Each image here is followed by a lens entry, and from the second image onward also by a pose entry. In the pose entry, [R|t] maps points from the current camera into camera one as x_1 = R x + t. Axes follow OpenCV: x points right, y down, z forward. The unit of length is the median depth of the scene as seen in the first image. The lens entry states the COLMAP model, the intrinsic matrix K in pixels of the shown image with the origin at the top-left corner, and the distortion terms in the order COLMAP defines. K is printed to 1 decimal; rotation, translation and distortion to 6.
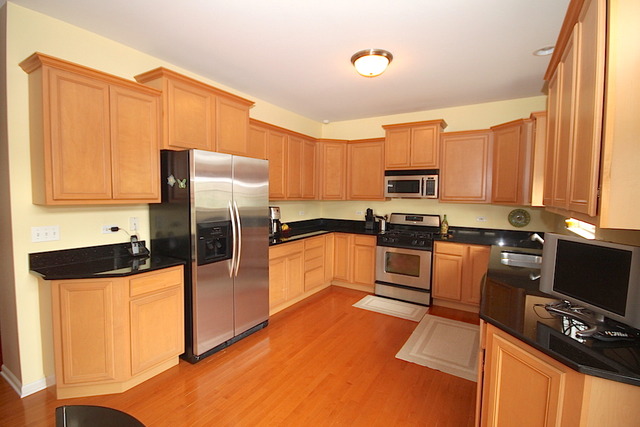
lens RADIAL K [[299.0, 0, 320.0], [0, 299.0, 213.5], [0, 0, 1]] dist [0.000984, 0.000227]
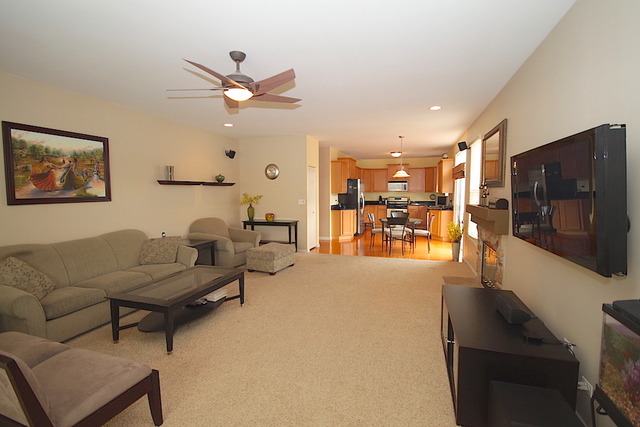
lens RADIAL K [[299.0, 0, 320.0], [0, 299.0, 213.5], [0, 0, 1]] dist [0.000984, 0.000227]
pose [[0.971392, -0.034819, 0.234917, -1.119643], [0.031051, 0.999323, 0.019717, 0.084716], [-0.235445, -0.011859, 0.971815, -1.616981]]
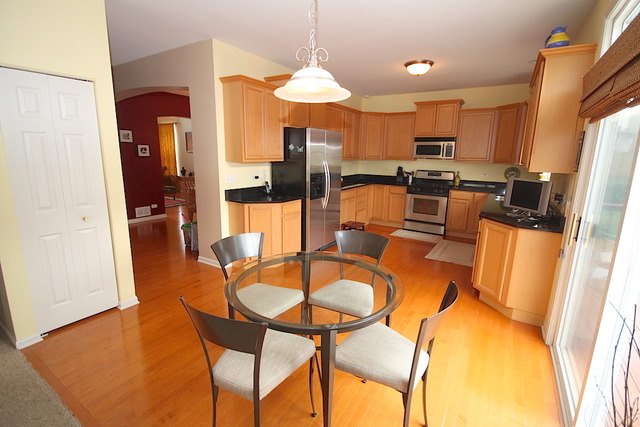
lens RADIAL K [[299.0, 0, 320.0], [0, 299.0, 213.5], [0, 0, 1]] dist [0.000984, 0.000227]
pose [[0.999942, 0.007934, -0.007350, -0.212238], [-0.006868, 0.990796, 0.135186, 0.015930], [0.008355, -0.135128, 0.990793, -0.404855]]
